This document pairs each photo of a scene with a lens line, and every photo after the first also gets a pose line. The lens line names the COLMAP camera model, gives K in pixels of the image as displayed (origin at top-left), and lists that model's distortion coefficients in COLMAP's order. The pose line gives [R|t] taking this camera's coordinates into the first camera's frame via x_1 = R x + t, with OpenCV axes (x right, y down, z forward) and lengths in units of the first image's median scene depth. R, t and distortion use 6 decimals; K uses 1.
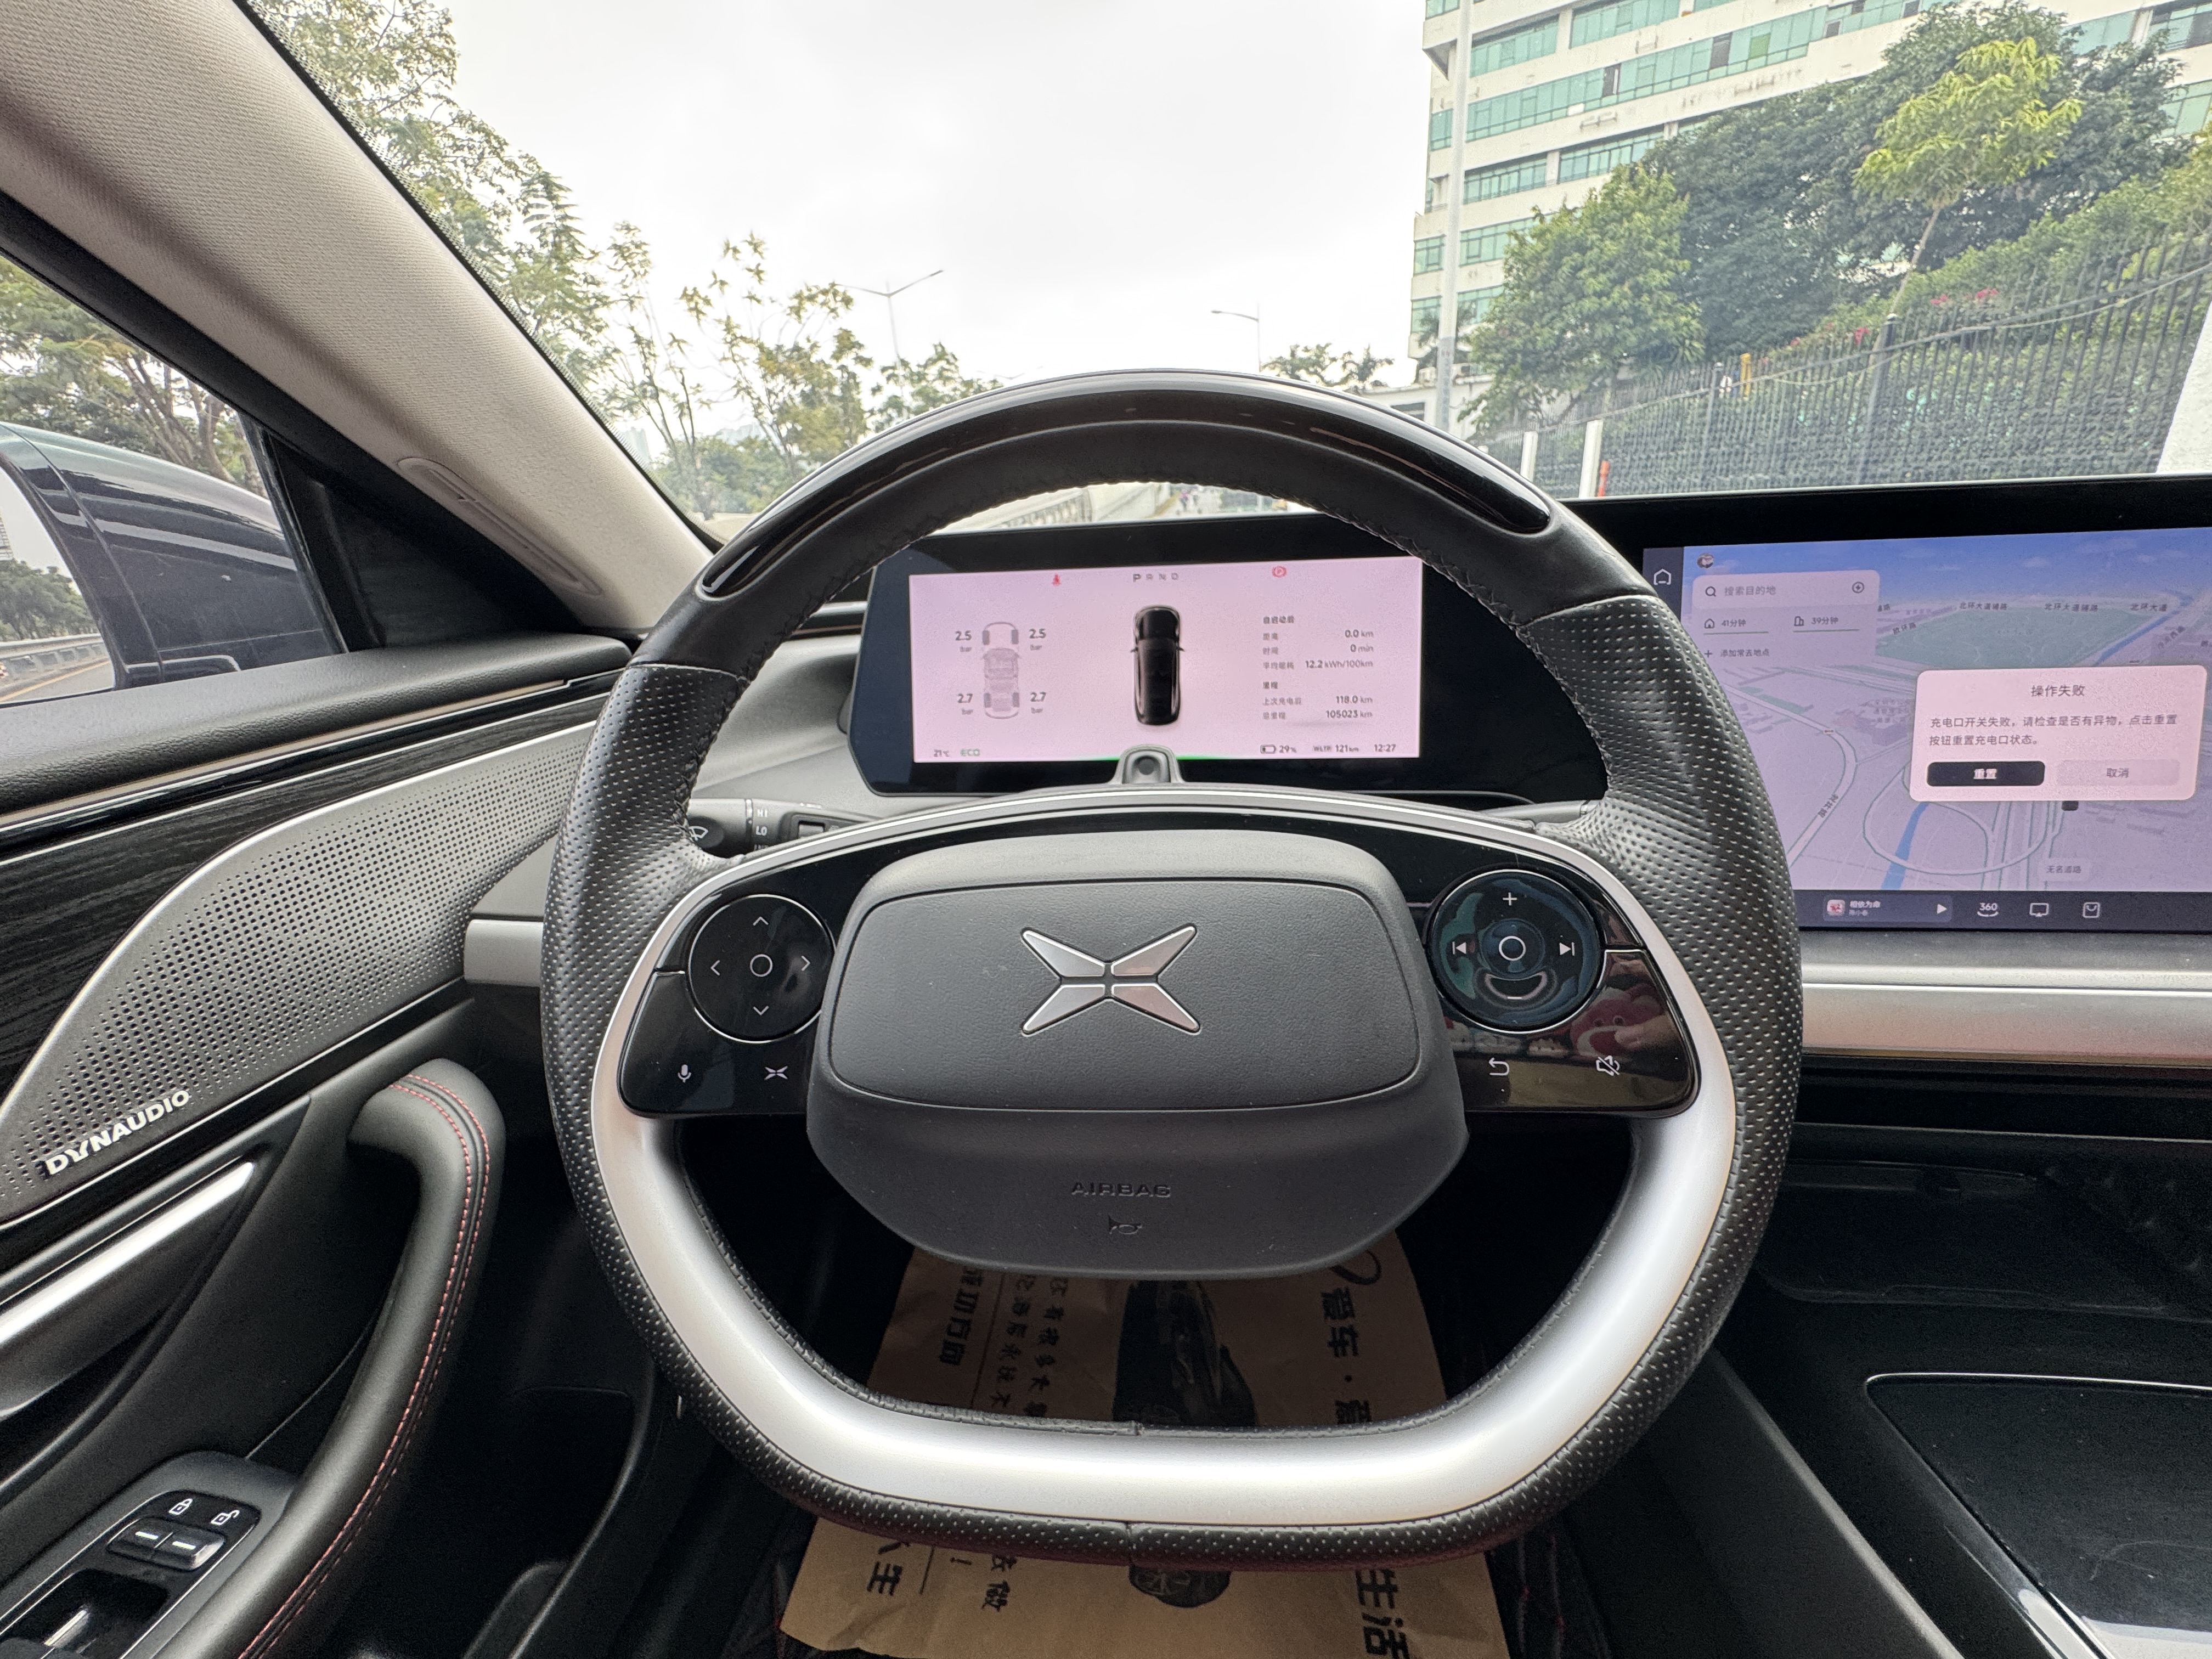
lens RADIAL K [[886.2, 0, 1102.6], [0, 886.2, 826.5], [0, 0, 1]] dist [-0.005099, 0.000534]
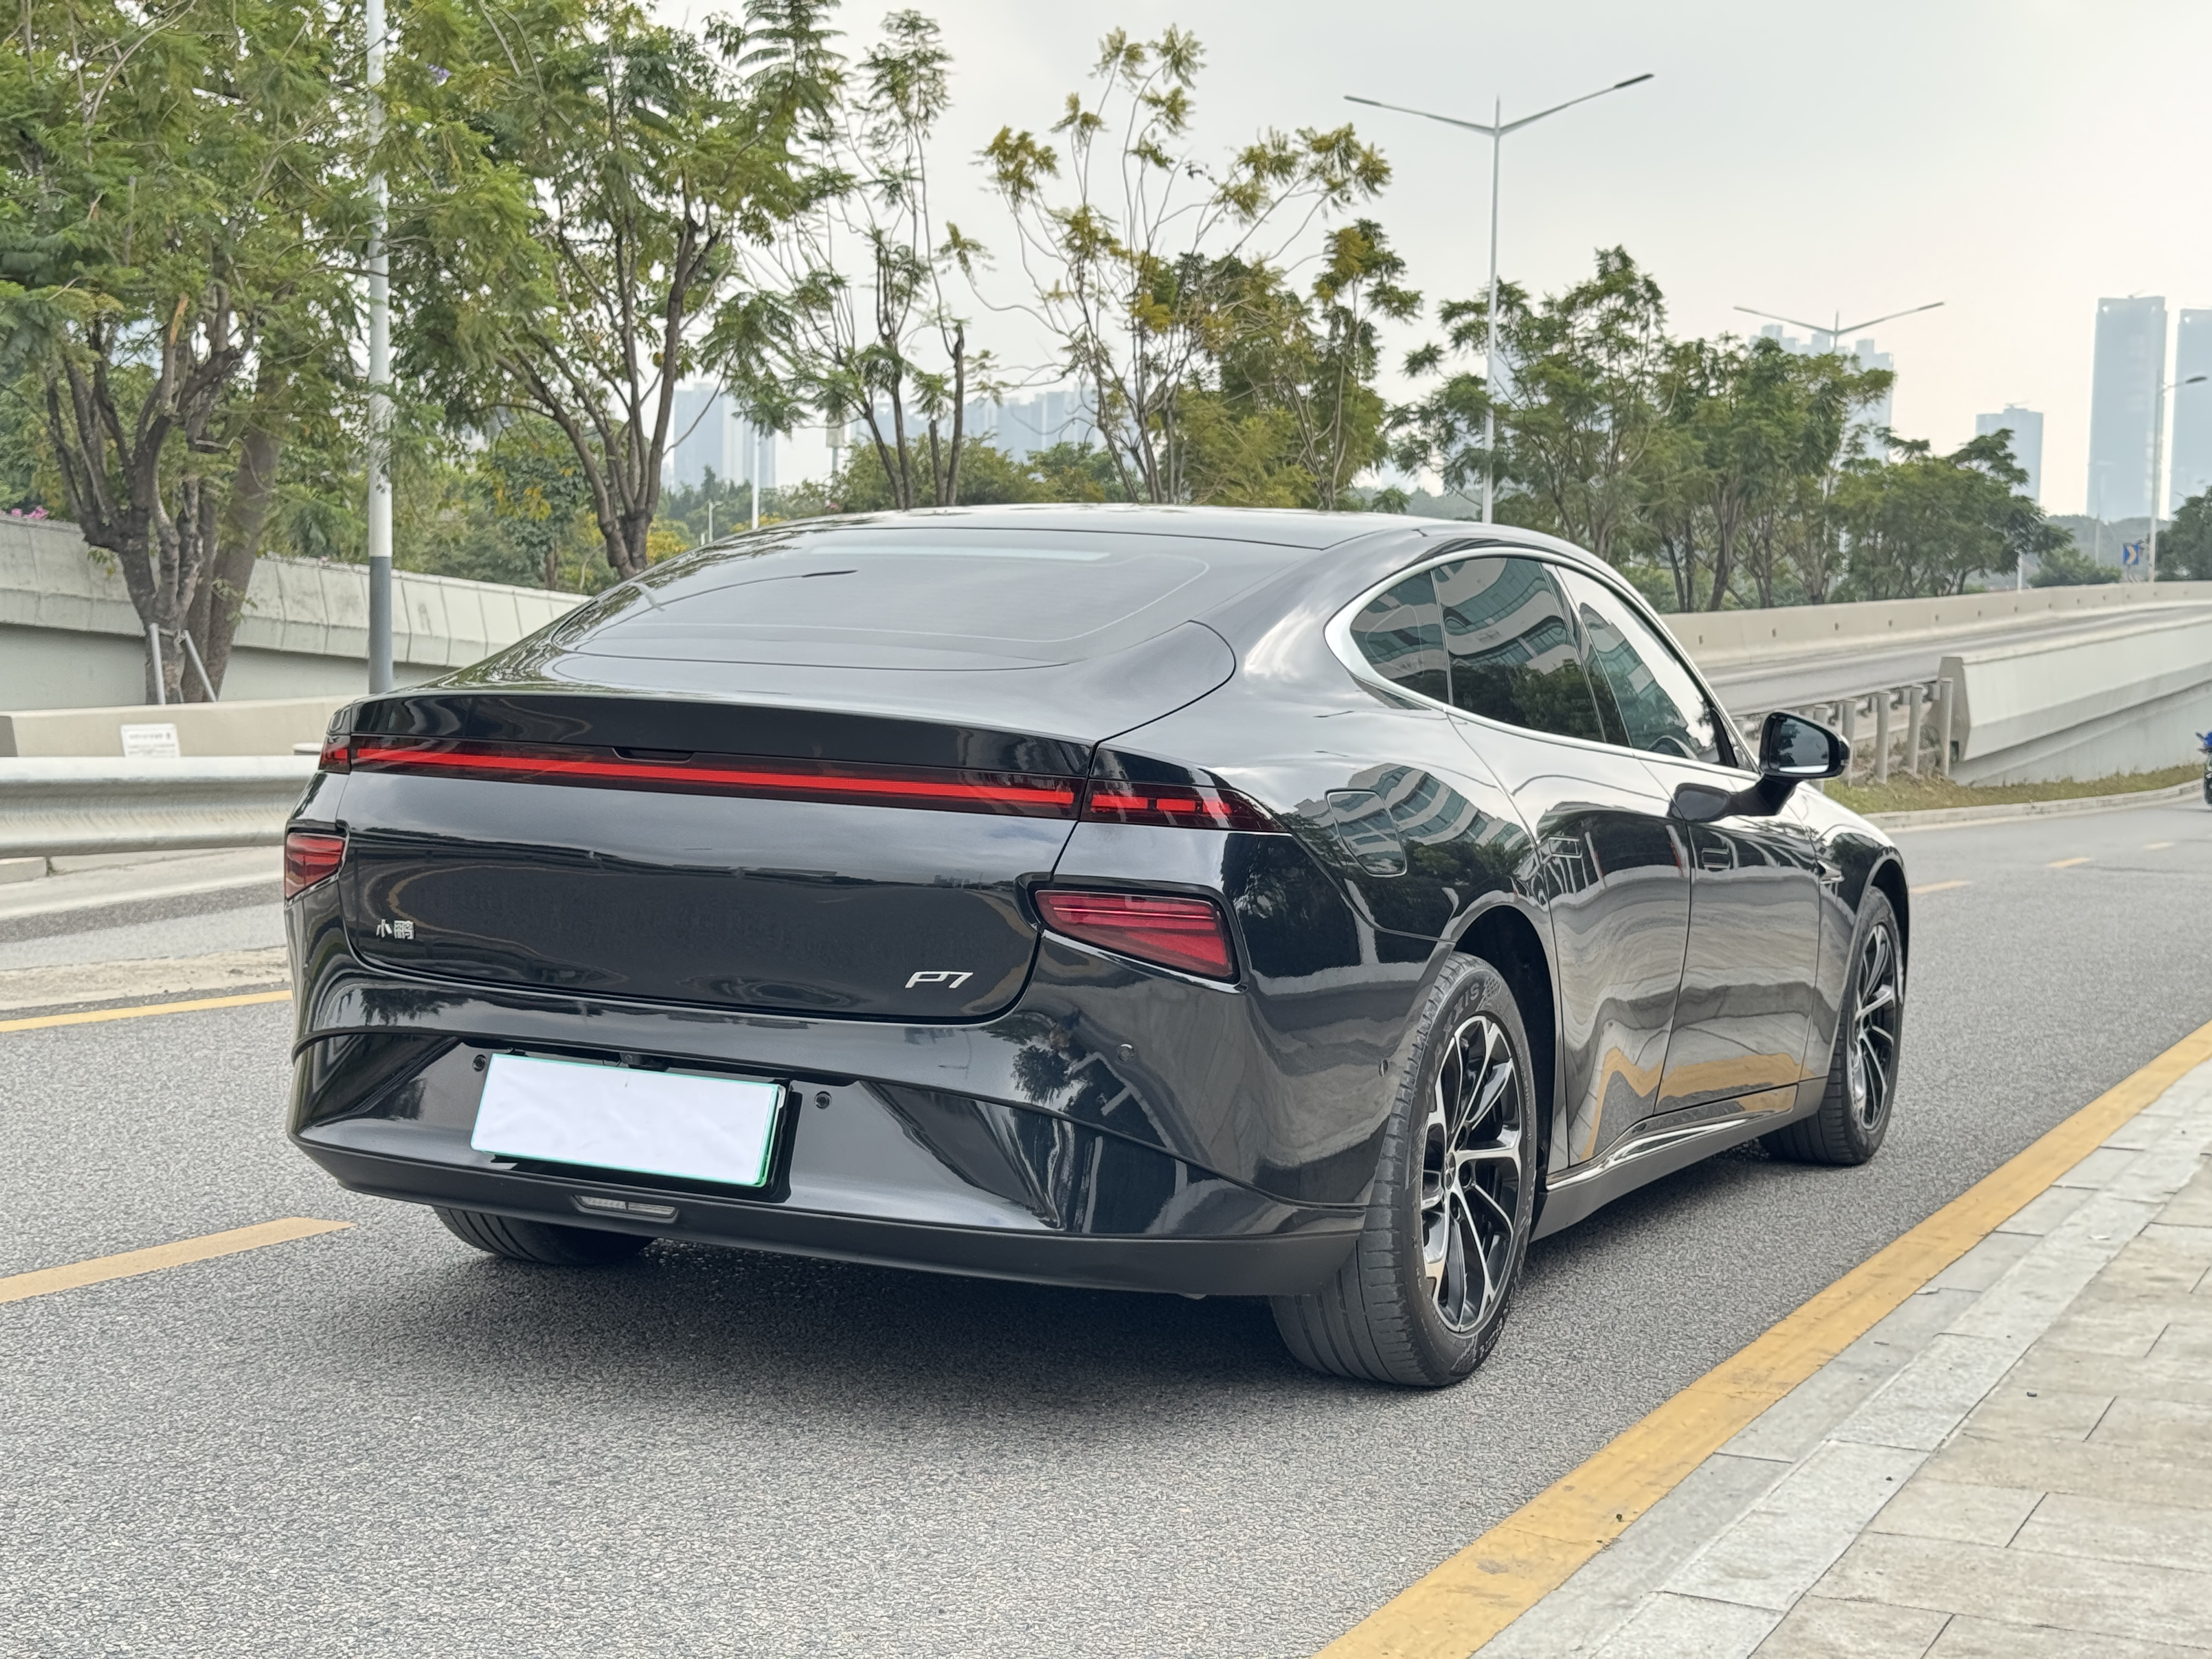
lens RADIAL K [[3161.0, 0, 1092.9], [0, 3161.0, 823.6], [0, 0, 1]] dist [0.133726, 0.000000]
pose [[0.941524, 0.102719, -0.320908, 0.100696], [-0.192378, 0.945786, -0.261688, 0.100801], [0.276630, 0.308121, 0.910240, -0.307101]]
